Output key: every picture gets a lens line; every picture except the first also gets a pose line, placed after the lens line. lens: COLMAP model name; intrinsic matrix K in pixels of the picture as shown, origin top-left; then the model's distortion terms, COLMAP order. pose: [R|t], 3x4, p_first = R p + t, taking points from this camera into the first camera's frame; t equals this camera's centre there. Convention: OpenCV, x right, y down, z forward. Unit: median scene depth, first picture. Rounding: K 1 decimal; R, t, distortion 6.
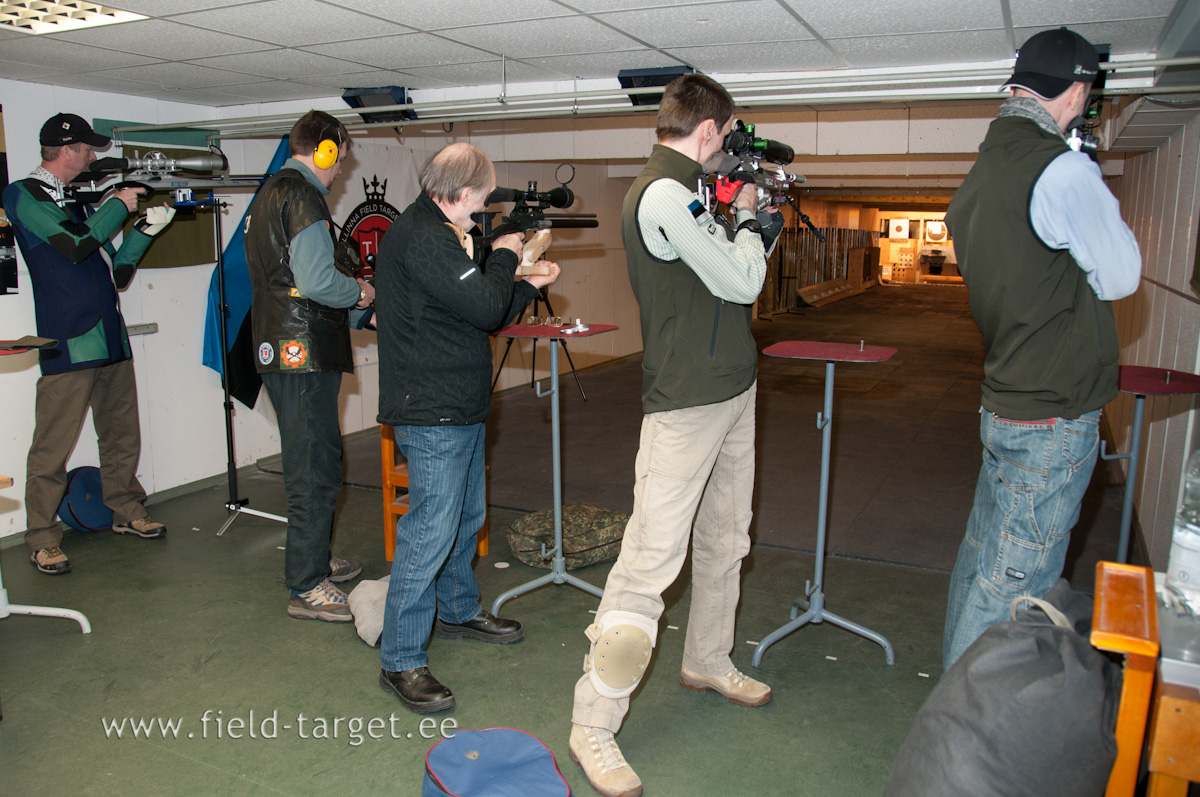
lens RADIAL K [[915.2, 0, 600.0], [0, 915.2, 398.5], [0, 0, 1]] dist [0.003120, 0.000824]
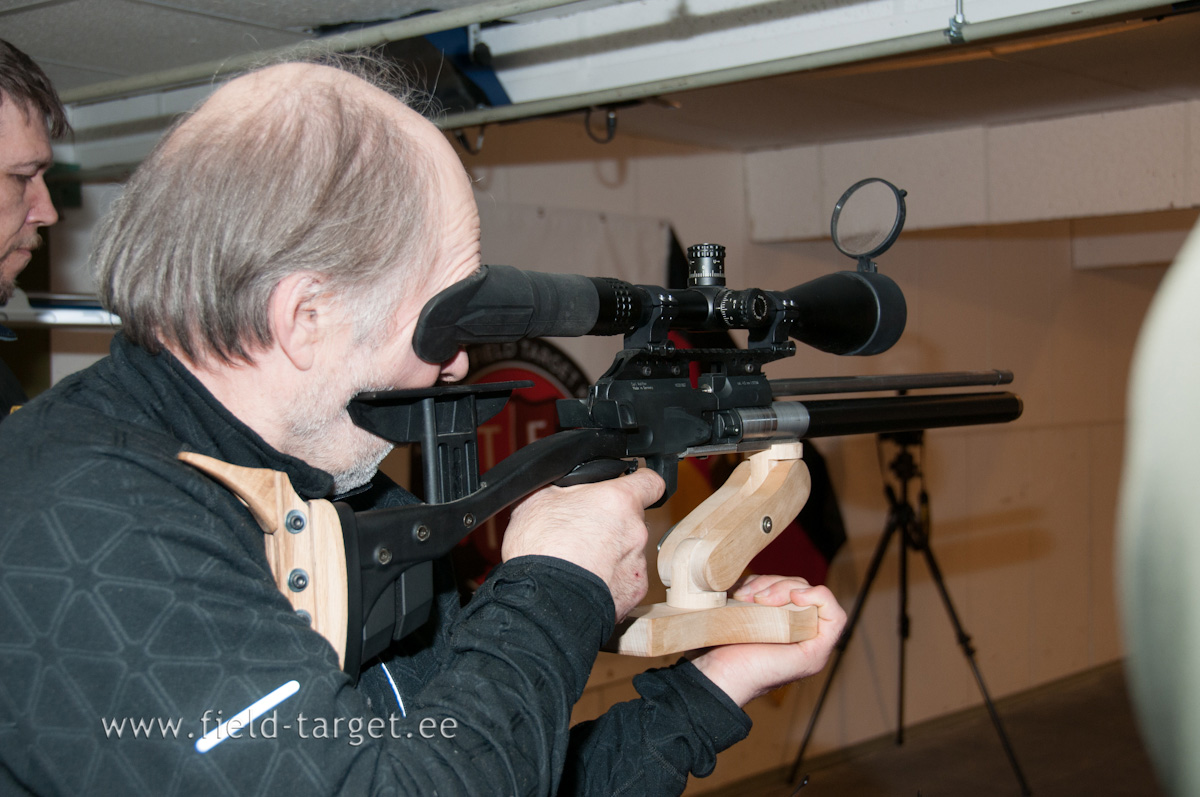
lens RADIAL K [[1657.4, 0, 600.0], [0, 1657.4, 398.5], [0, 0, 1]] dist [0.009449, -0.037972]
pose [[0.963003, -0.017804, -0.268903, 0.010471], [-0.027141, 0.986334, -0.162505, -0.129886], [0.268122, 0.163791, 0.949359, 0.599174]]
